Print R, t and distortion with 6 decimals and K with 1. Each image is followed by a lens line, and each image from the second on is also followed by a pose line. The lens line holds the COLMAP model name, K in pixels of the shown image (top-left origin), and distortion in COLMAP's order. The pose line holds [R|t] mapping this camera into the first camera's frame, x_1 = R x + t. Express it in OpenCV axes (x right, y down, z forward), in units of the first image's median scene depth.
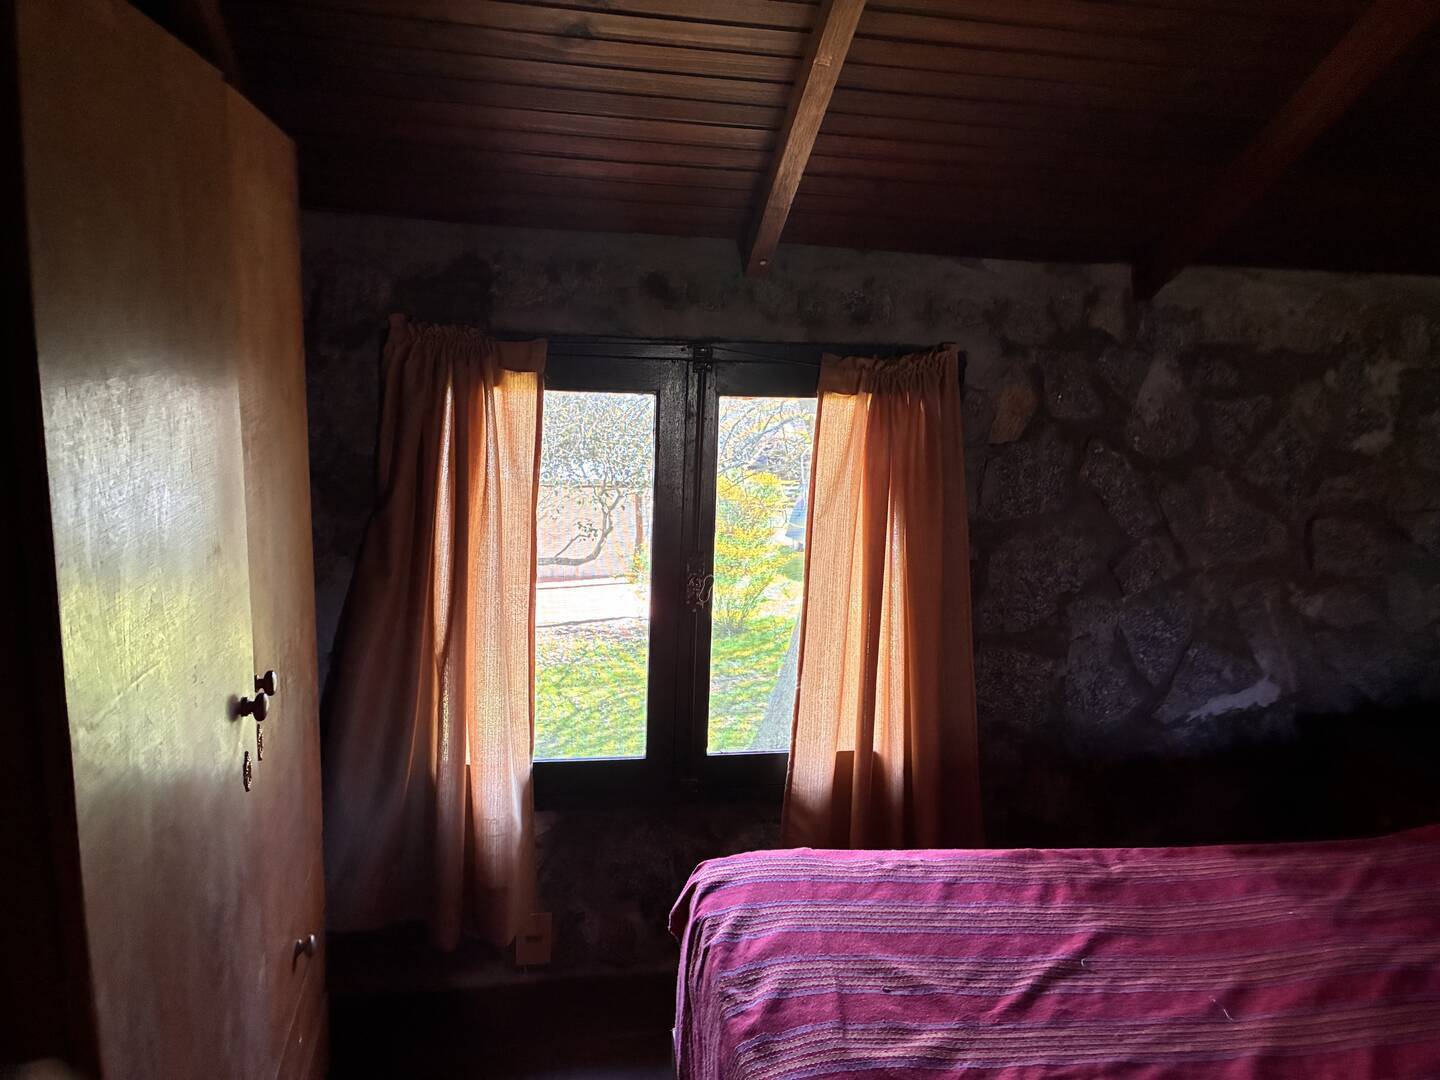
lens RADIAL K [[1077.5, 0, 716.3], [0, 1077.5, 532.3], [0, 0, 1]] dist [0.009582, -0.023279]
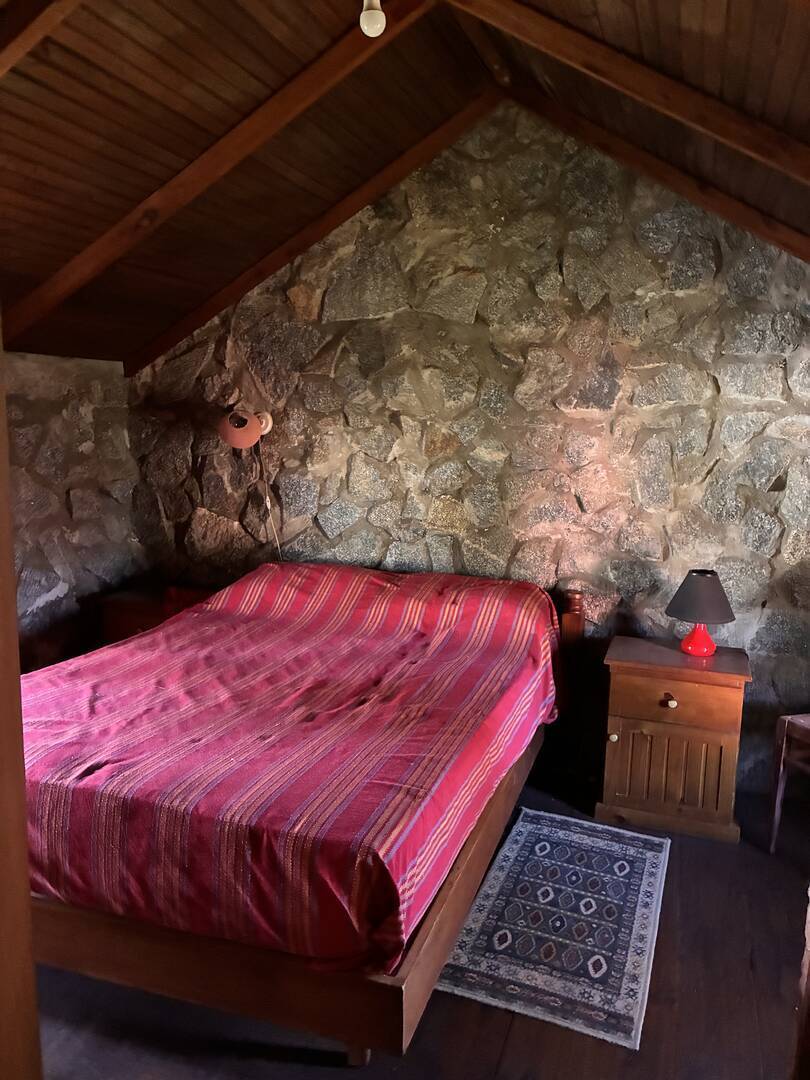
lens RADIAL K [[808.1, 0, 405.9], [0, 808.1, 544.2], [0, 0, 1]] dist [0.009582, -0.023279]
pose [[0.480800, -0.158686, 0.862352, -0.385732], [0.140840, 0.984694, 0.102675, 0.017951], [-0.865446, 0.072087, 0.495790, -0.183245]]
